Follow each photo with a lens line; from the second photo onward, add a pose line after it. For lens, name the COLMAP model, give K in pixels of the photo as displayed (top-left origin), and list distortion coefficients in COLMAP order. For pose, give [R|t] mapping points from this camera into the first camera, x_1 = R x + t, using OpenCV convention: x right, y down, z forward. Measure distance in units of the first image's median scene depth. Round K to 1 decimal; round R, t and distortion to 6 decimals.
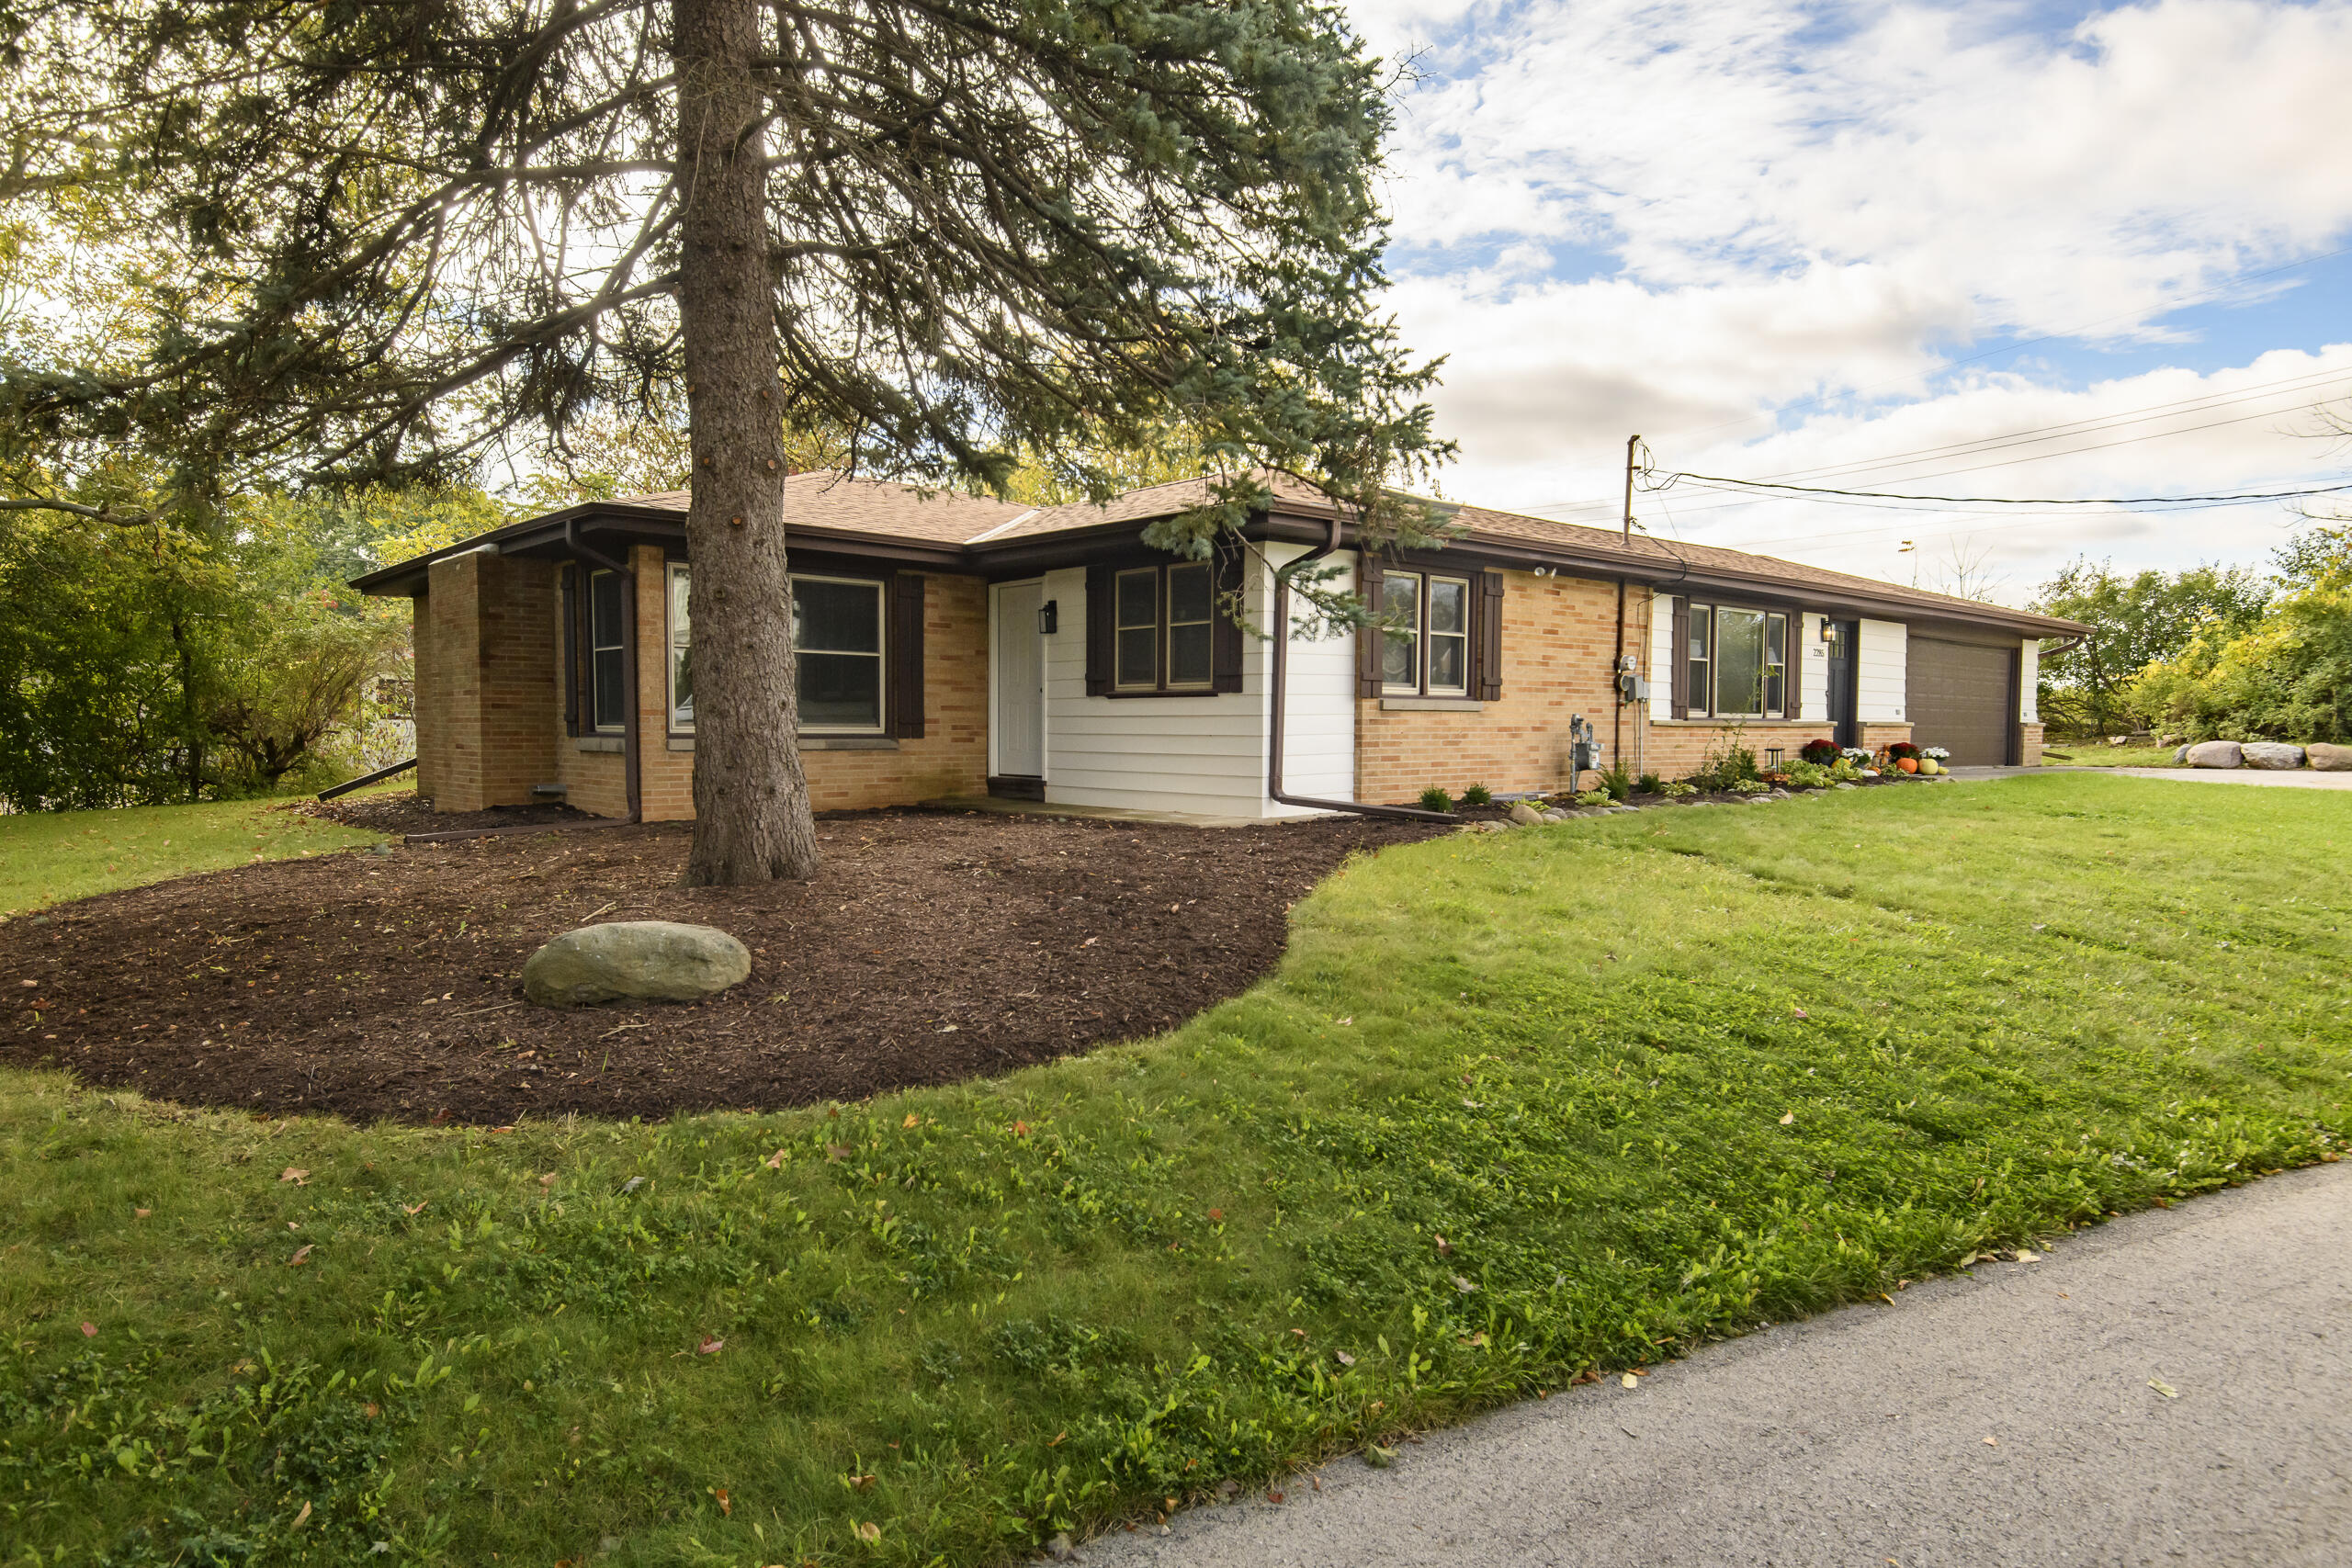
lens RADIAL K [[1417.6, 0, 1176.0], [0, 1417.6, 784.0], [0, 0, 1]] dist [0.004964, 0.000154]
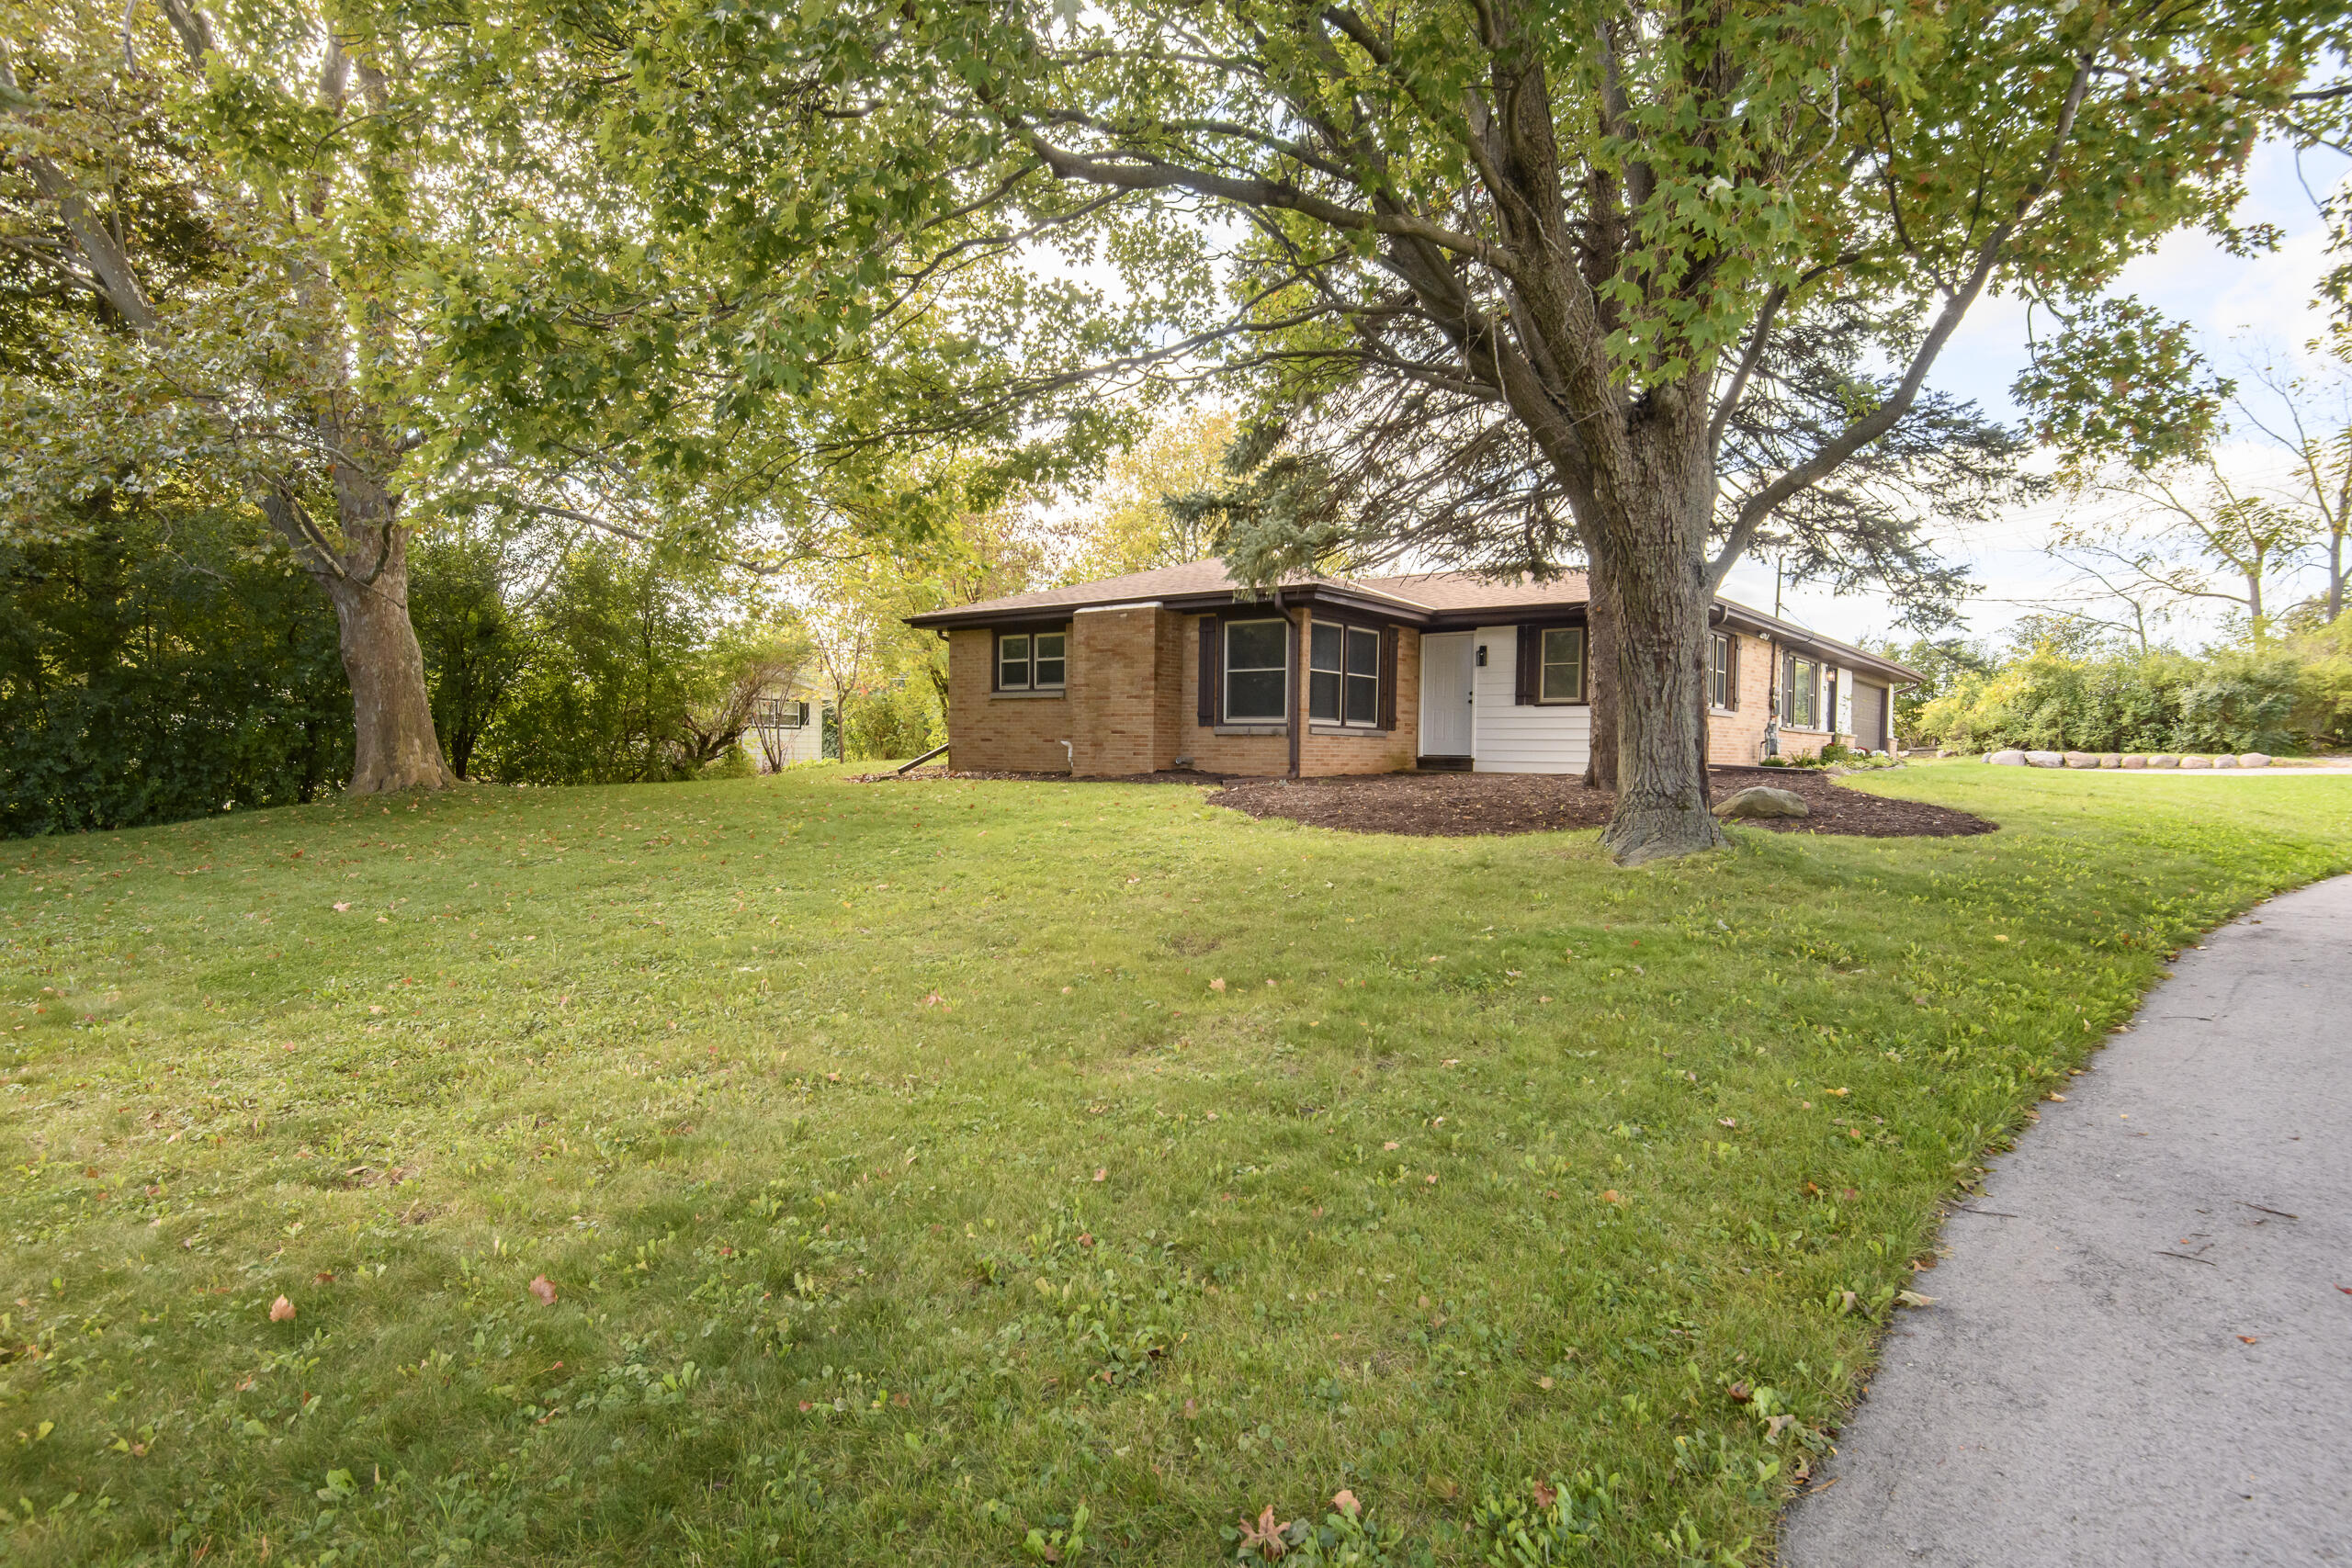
lens RADIAL K [[1254.0, 0, 1176.0], [0, 1254.0, 784.0], [0, 0, 1]] dist [-0.002390, -0.000262]
pose [[0.986017, 0.004047, 0.166597, -0.609758], [-0.001370, 0.999868, -0.016177, 0.046611], [-0.166641, 0.015722, 0.985892, -0.313915]]
